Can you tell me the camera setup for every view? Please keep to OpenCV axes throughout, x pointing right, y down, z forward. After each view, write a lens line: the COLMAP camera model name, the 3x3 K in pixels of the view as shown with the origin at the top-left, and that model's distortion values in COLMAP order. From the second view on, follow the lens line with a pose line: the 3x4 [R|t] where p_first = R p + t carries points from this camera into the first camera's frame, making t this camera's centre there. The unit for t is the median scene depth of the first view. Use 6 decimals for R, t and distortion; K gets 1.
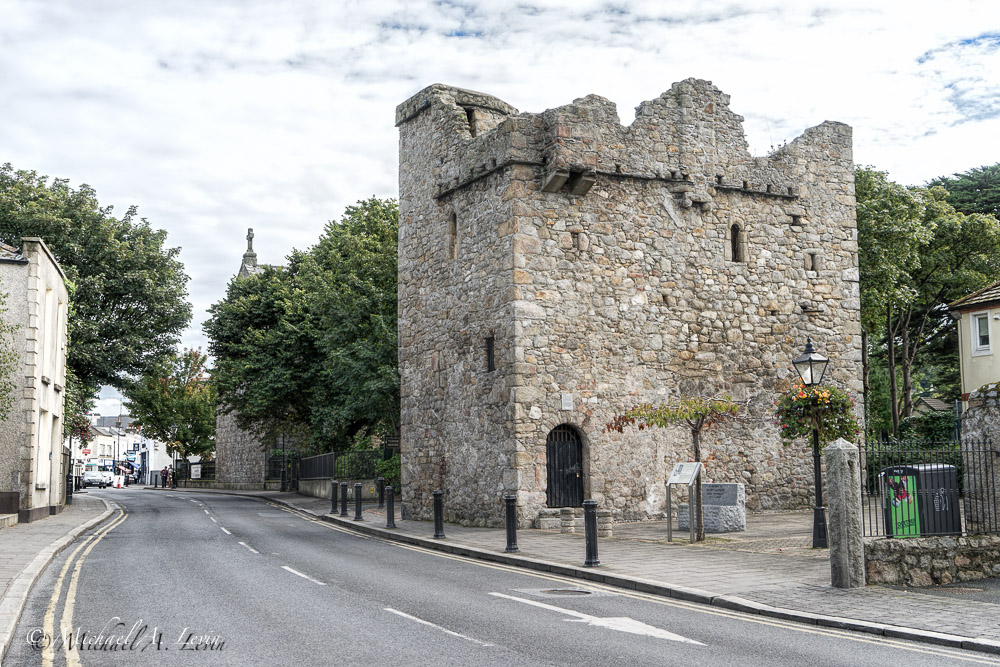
lens RADIAL K [[1110.7, 0, 502.3], [0, 1110.7, 330.8], [0, 0, 1]] dist [0.006257, 0.000000]
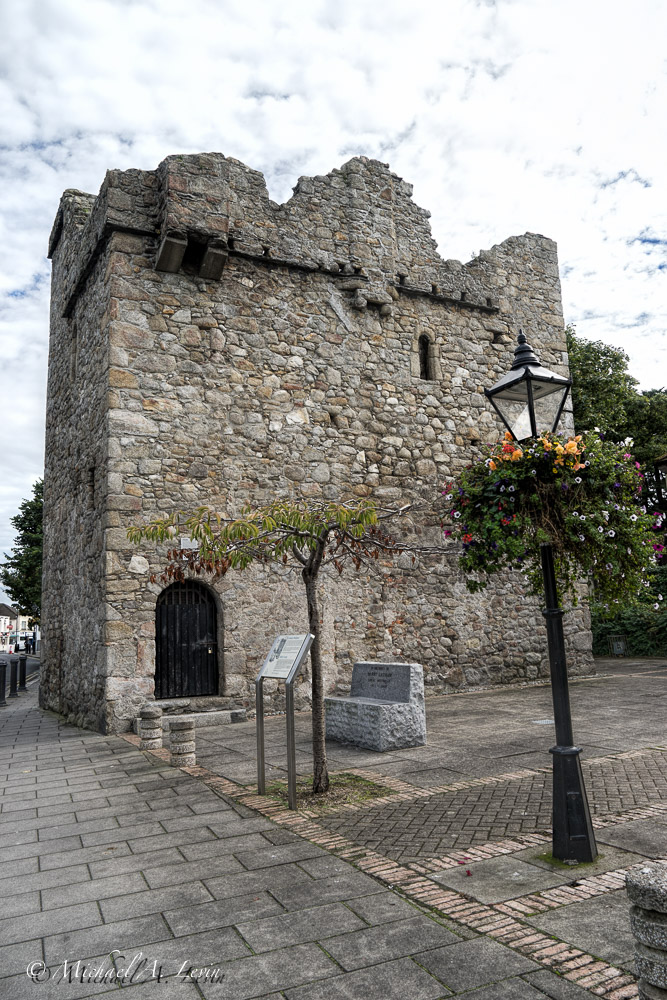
lens RADIAL K [[705.1, 0, 329.7], [0, 705.1, 505.3], [0, 0, 1]] dist [-0.007801, -0.002671]
pose [[0.999611, -0.025016, 0.012334, 0.136721], [0.025613, 0.998376, -0.050878, 0.057546], [-0.011041, 0.051174, 0.998629, 0.508693]]
